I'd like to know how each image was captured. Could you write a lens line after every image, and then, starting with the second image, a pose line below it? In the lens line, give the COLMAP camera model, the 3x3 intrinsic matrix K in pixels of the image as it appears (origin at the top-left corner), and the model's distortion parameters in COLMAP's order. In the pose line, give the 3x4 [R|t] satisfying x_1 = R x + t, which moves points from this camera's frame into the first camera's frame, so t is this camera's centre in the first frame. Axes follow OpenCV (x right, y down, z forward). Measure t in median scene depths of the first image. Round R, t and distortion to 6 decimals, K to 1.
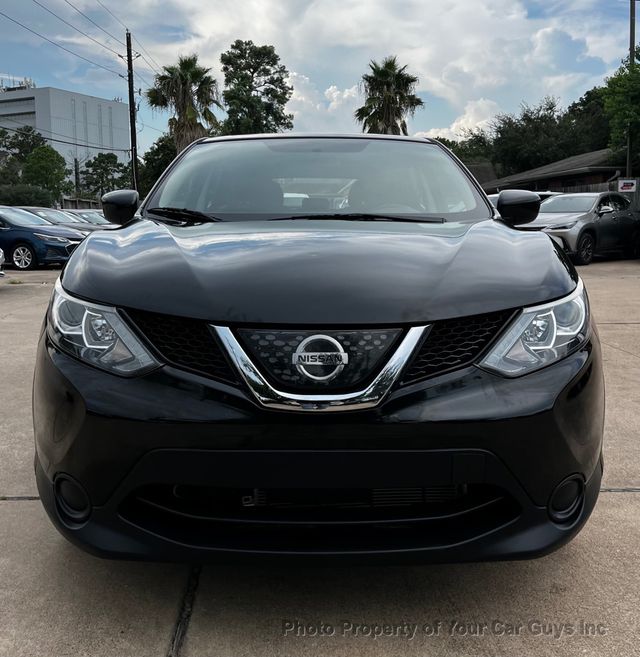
lens RADIAL K [[676.3, 0, 318.3], [0, 676.3, 291.4], [0, 0, 1]] dist [0.064163, -0.078959]
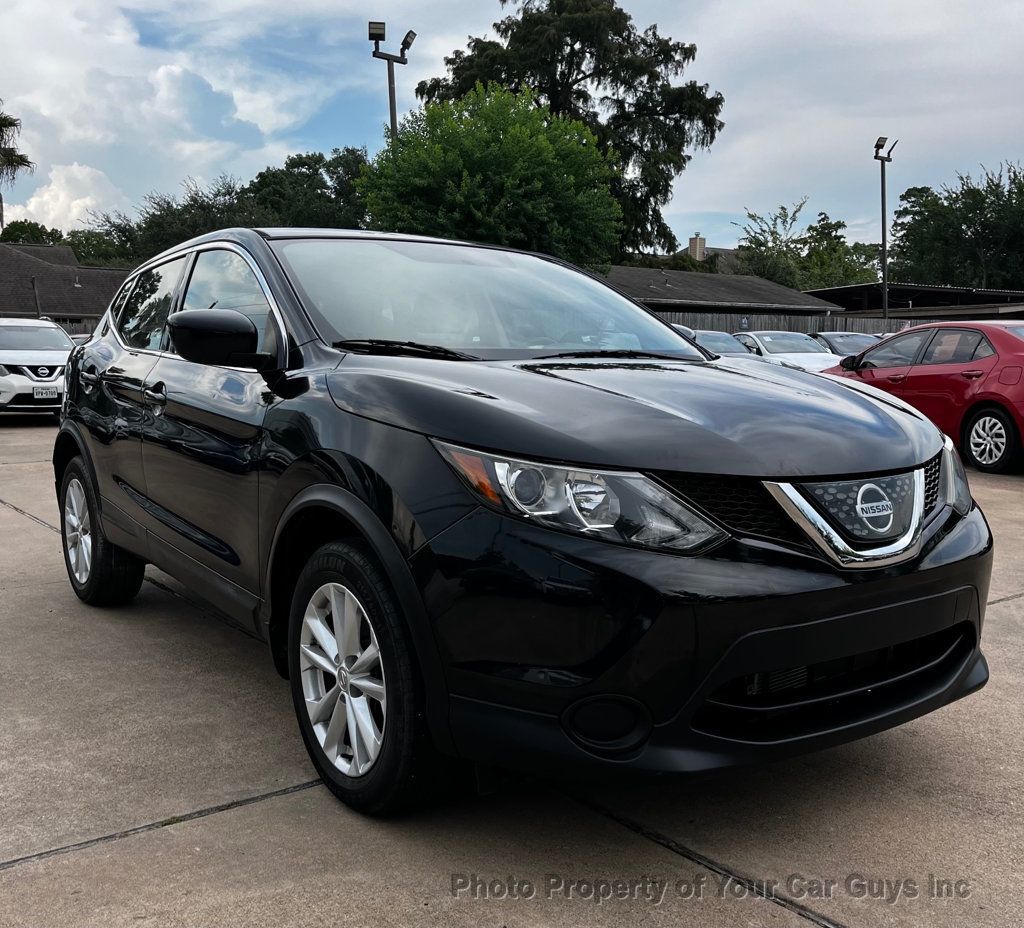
lens RADIAL K [[1019.8, 0, 512.2], [0, 1019.8, 497.6], [0, 0, 1]] dist [0.026108, 0.003188]
pose [[0.819854, -0.076436, 0.567448, -1.048117], [0.059240, 0.997054, 0.048714, -0.011181], [-0.569500, -0.006323, 0.821967, 0.126901]]
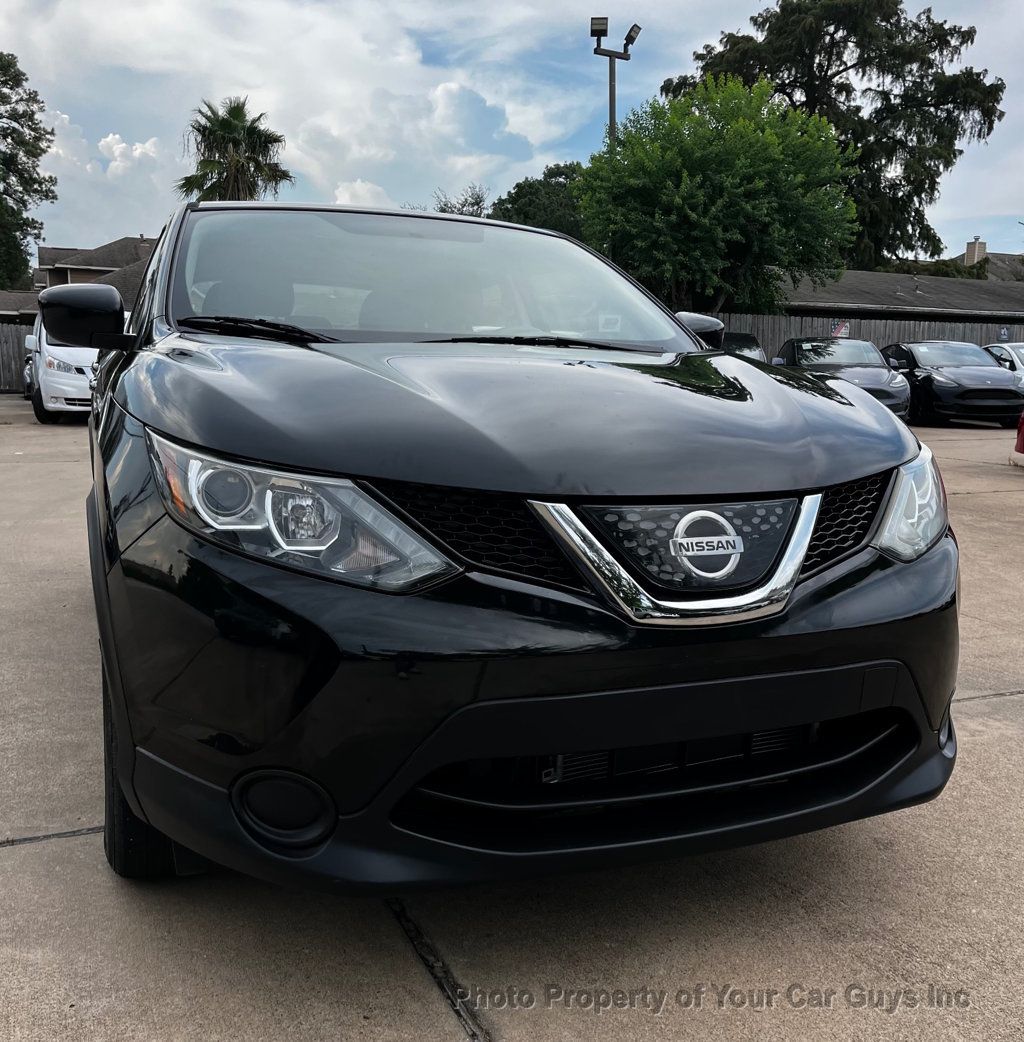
lens RADIAL K [[1034.3, 0, 527.5], [0, 1034.3, 518.1], [0, 0, 1]] dist [0.065507, -0.081098]
pose [[0.927275, -0.036368, 0.372610, -0.477548], [0.020806, 0.998738, 0.045703, 0.019273], [-0.373802, -0.034627, 0.926862, 0.108780]]
